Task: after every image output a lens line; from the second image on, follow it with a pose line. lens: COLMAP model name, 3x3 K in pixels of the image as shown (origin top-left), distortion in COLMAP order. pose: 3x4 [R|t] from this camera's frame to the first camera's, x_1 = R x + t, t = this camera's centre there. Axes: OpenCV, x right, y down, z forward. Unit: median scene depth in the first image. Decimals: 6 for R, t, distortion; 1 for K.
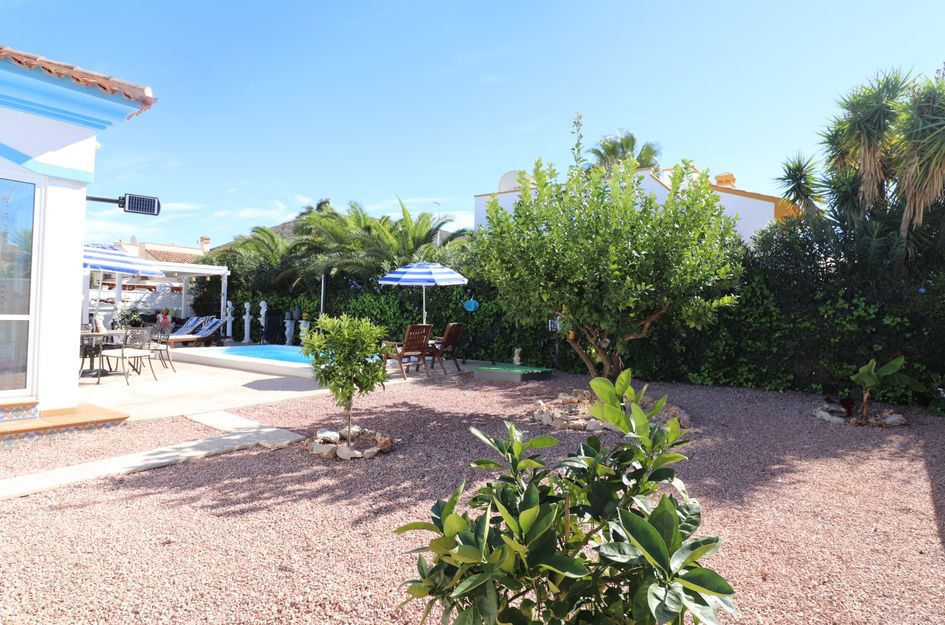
lens RADIAL K [[561.7, 0, 472.7], [0, 561.7, 312.4], [0, 0, 1]] dist [0.010029, 0.000188]
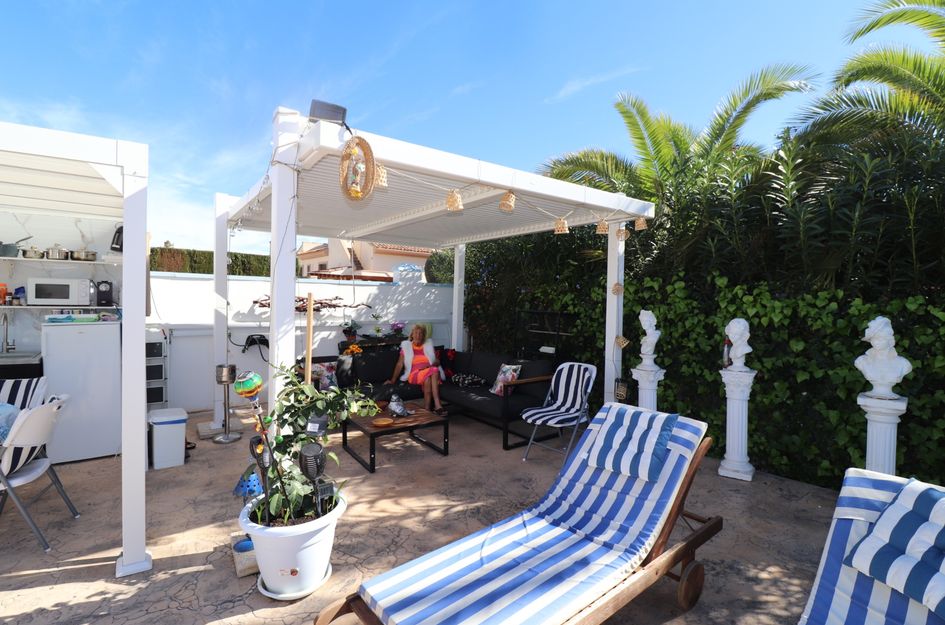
lens RADIAL K [[475.1, 0, 475.6], [0, 475.1, 306.1], [0, 0, 1]] dist [-0.013889, -0.002116]
pose [[0.969674, 0.005287, -0.244344, -0.465650], [0.000555, 0.999716, 0.023833, -0.029278], [0.244401, -0.023246, 0.969396, 0.758926]]
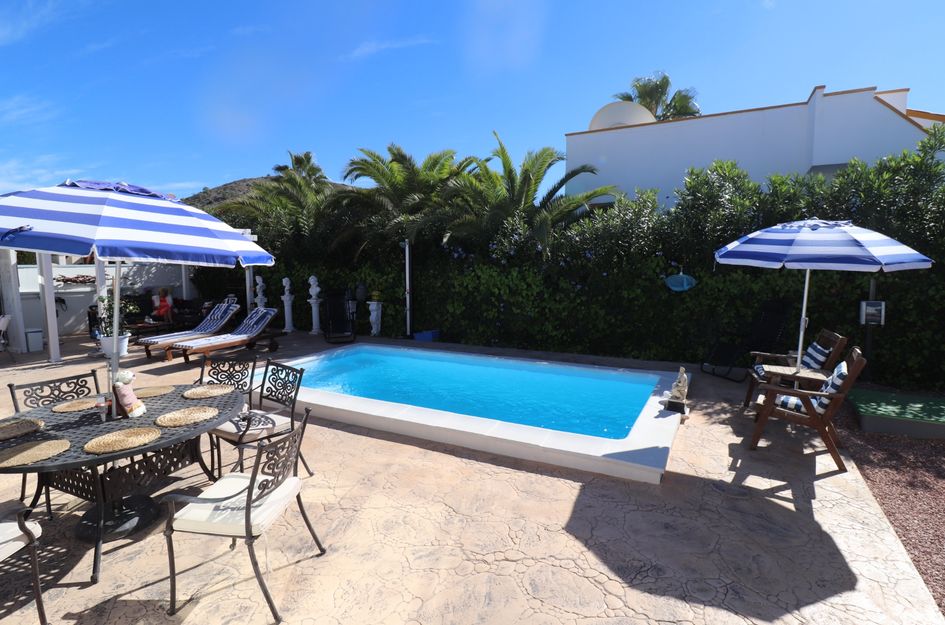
lens RADIAL K [[475.1, 0, 478.2], [0, 475.1, 311.4], [0, 0, 1]] dist [-0.013889, -0.002116]
pose [[0.987739, -0.042793, 0.150134, -0.247139], [0.026586, 0.993758, 0.108341, -0.034693], [-0.153833, -0.103021, 0.982712, 0.347093]]
